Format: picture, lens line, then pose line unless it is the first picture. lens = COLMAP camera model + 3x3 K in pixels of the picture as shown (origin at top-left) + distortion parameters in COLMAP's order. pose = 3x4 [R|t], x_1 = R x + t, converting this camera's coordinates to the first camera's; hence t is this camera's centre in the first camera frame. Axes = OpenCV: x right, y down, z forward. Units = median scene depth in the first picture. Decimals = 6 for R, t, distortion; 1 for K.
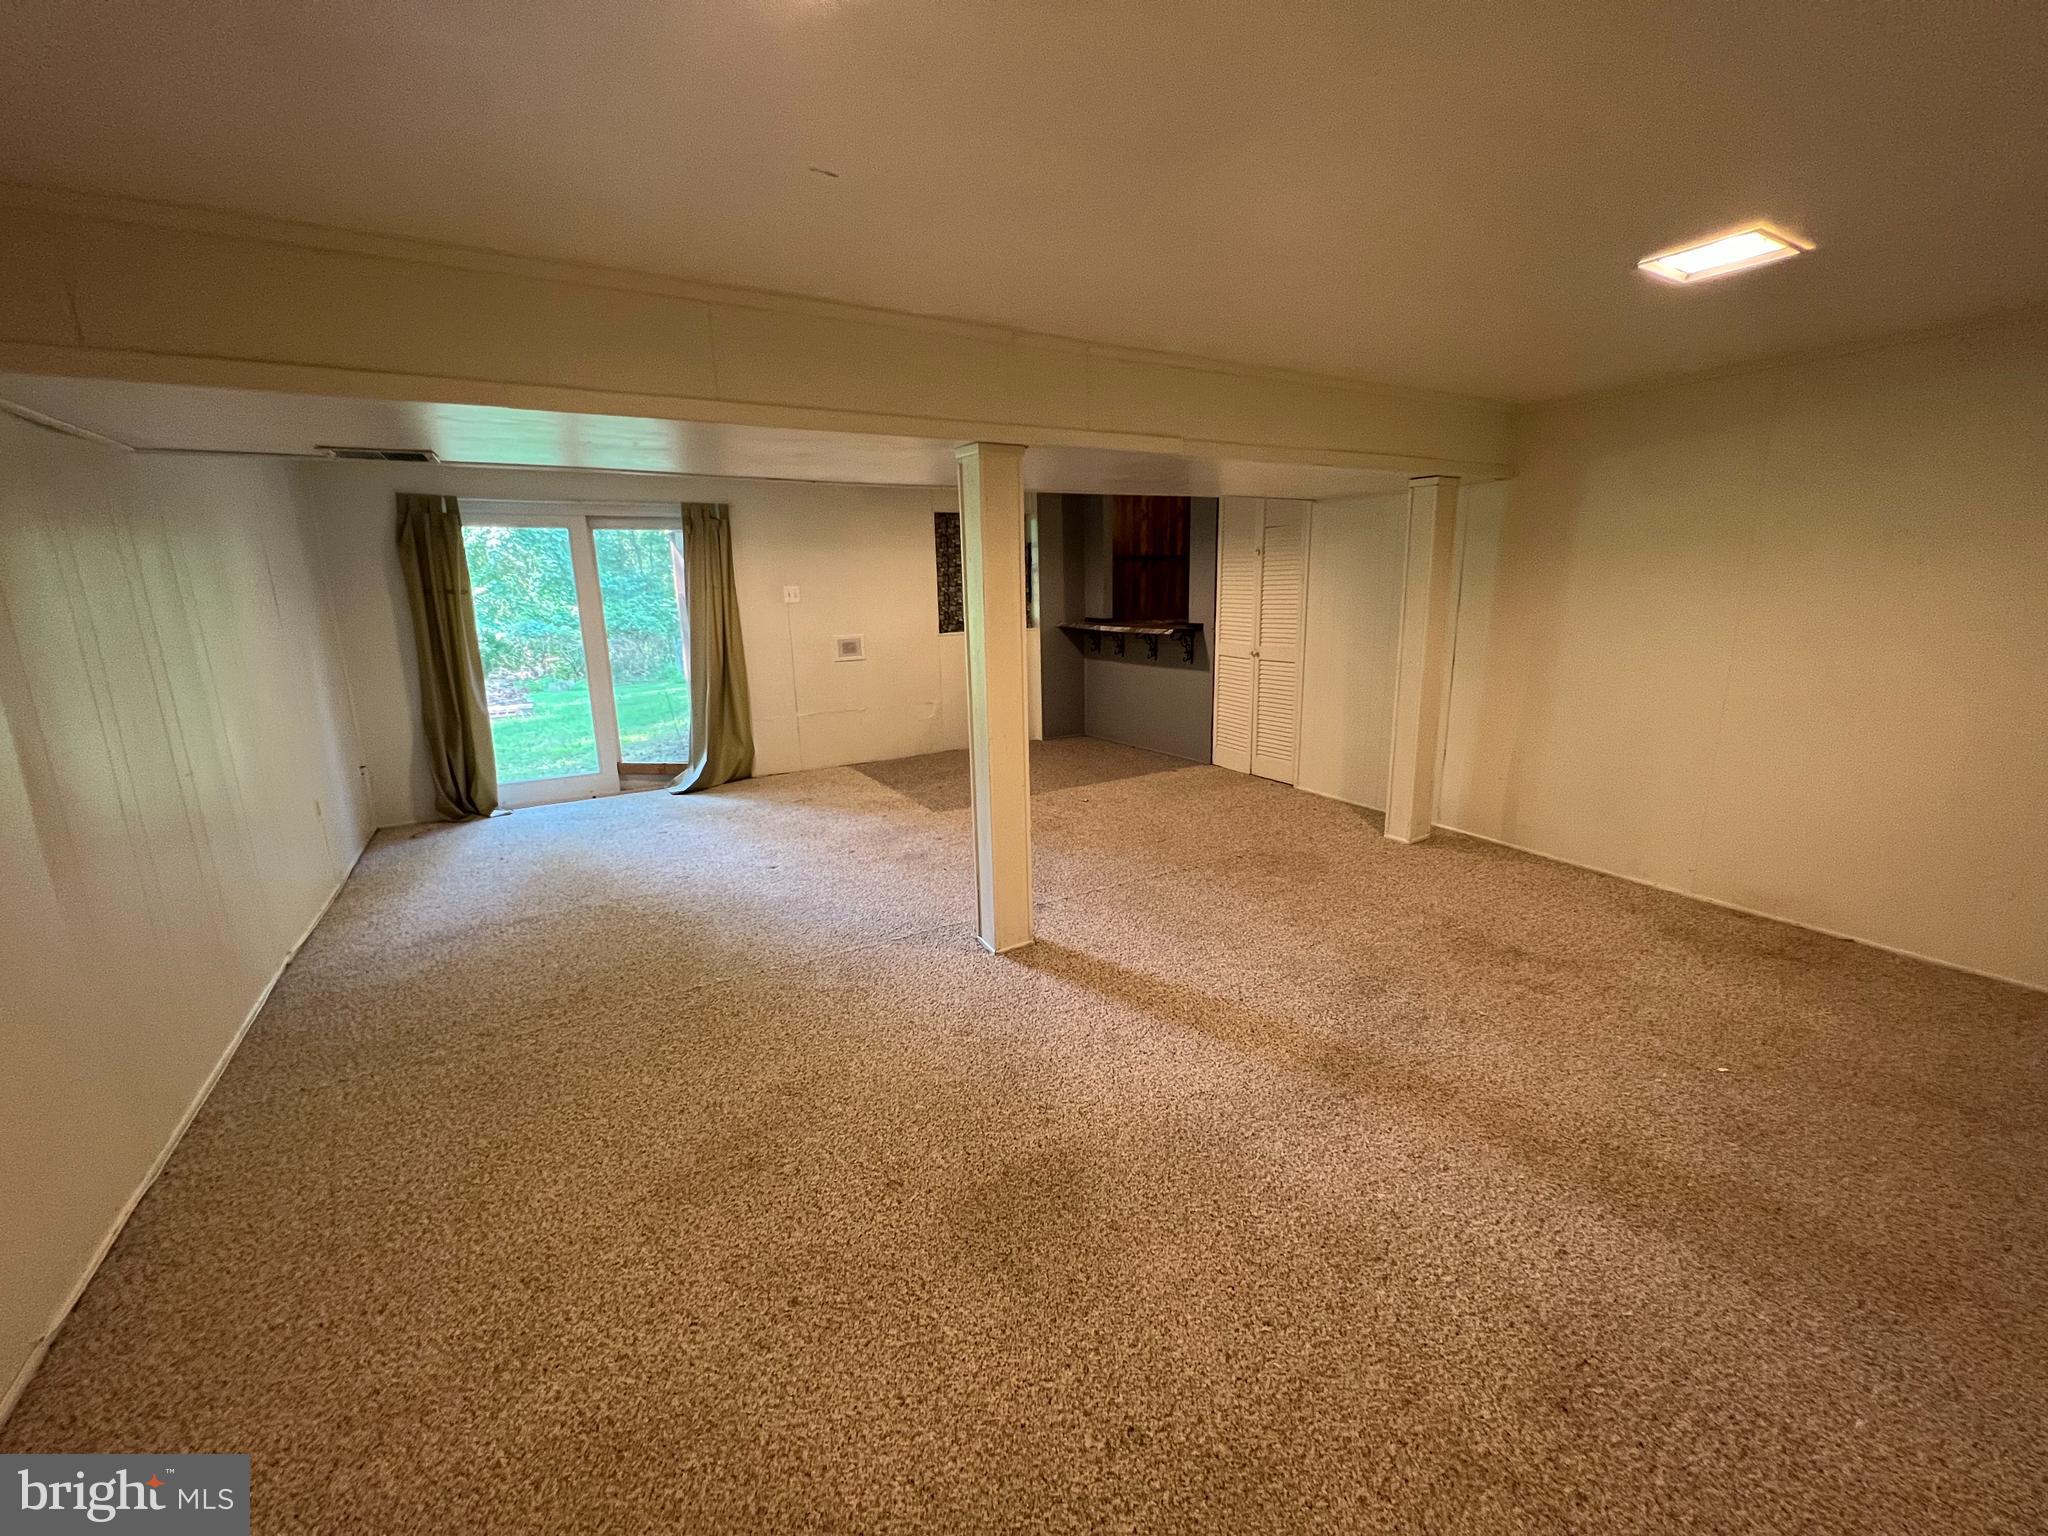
lens RADIAL K [[822.4, 0, 1020.8], [0, 822.4, 761.5], [0, 0, 1]] dist [-0.001480, 0.000161]
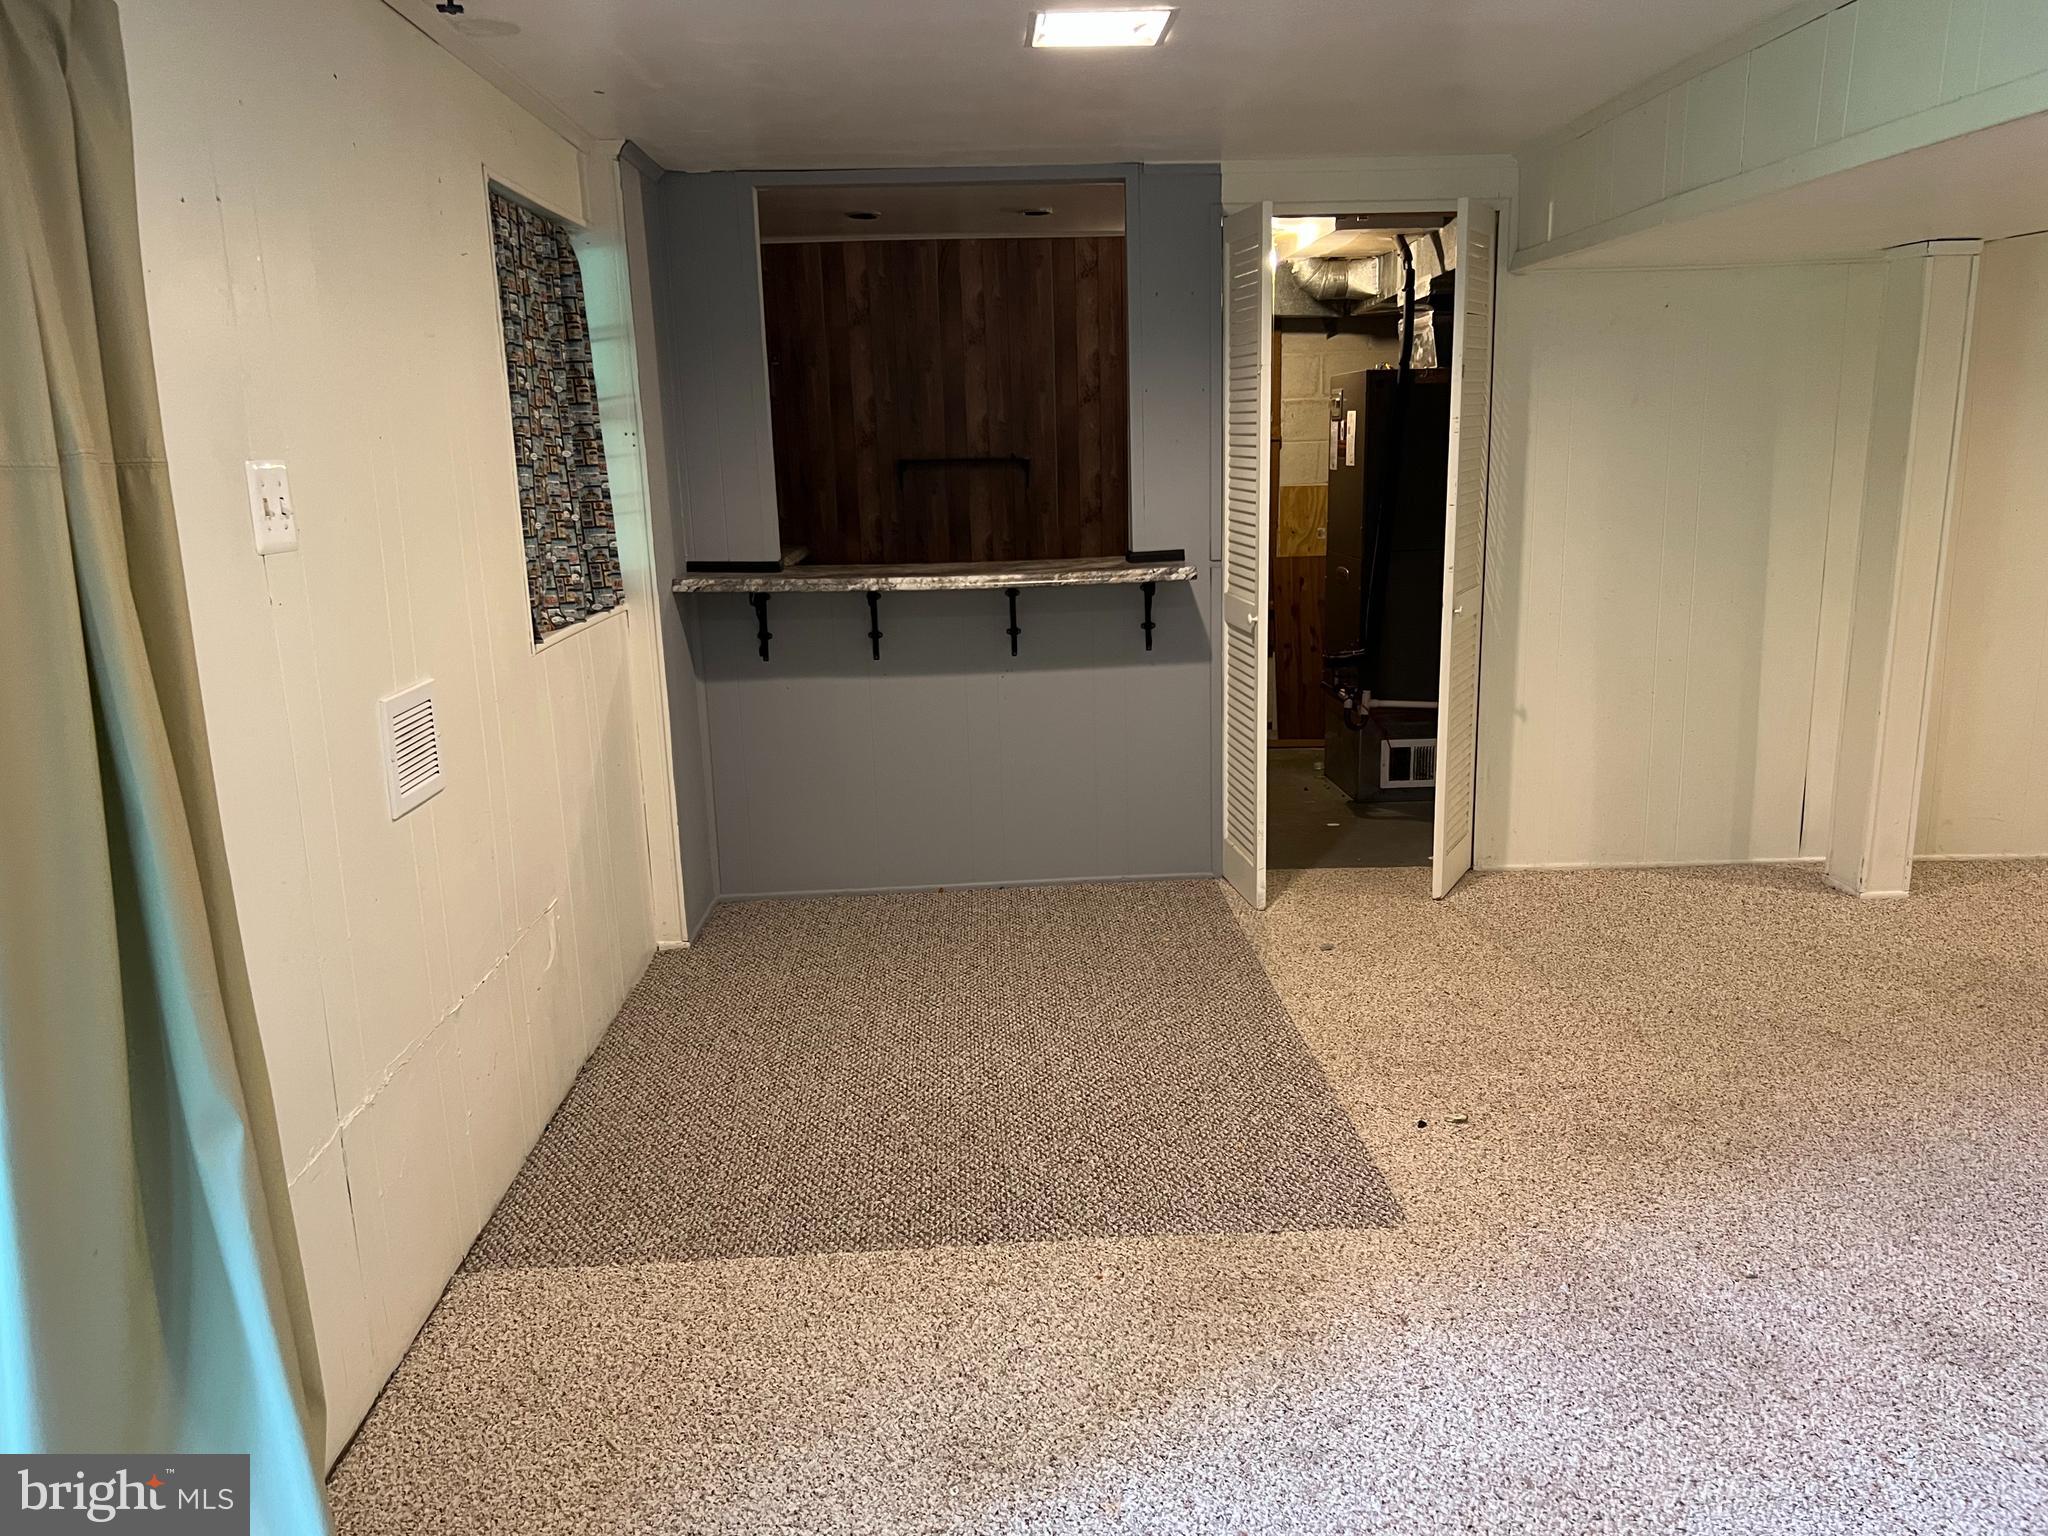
lens RADIAL K [[1547.0, 0, 1024.0], [0, 1547.0, 768.0], [0, 0, 1]] dist [-0.000170, -0.000282]
pose [[0.484091, -0.169175, 0.858508, -0.583320], [0.204204, 0.975883, 0.077159, -0.155131], [-0.850856, 0.137959, 0.506962, 0.775283]]
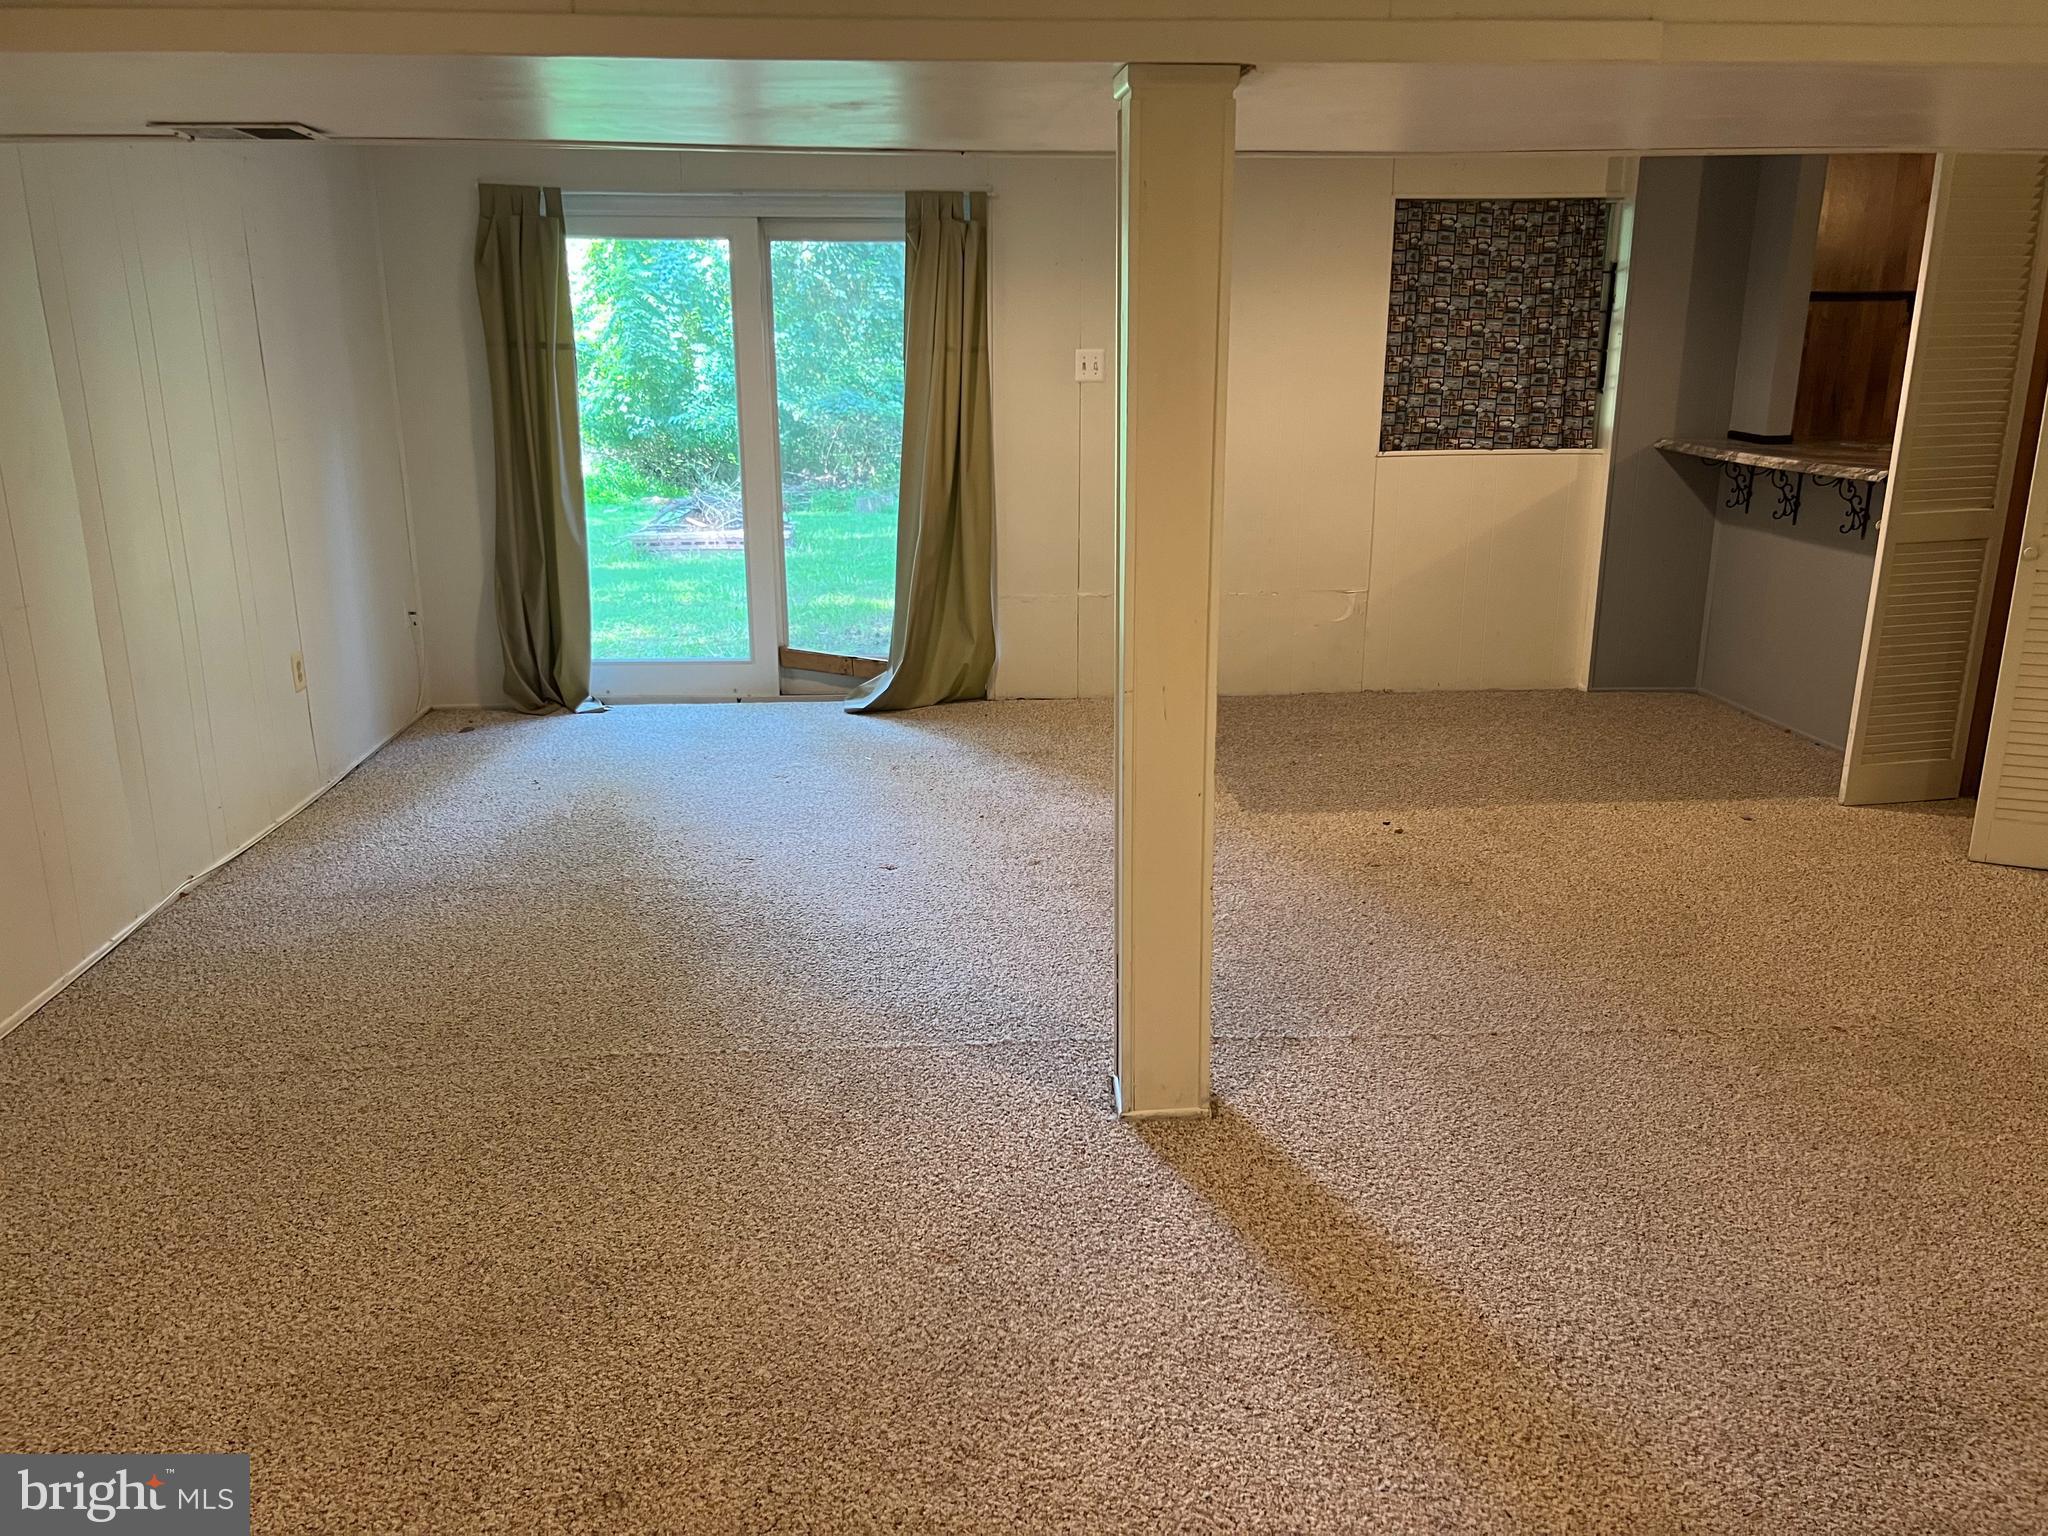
lens RADIAL K [[1551.0, 0, 984.6], [0, 1551.0, 775.0], [0, 0, 1]] dist [0.049139, -0.049895]
pose [[0.893178, 0.139867, -0.427399, 0.145908], [-0.113209, 0.989728, 0.087306, -0.024061], [0.435220, -0.029594, 0.899838, 0.066763]]
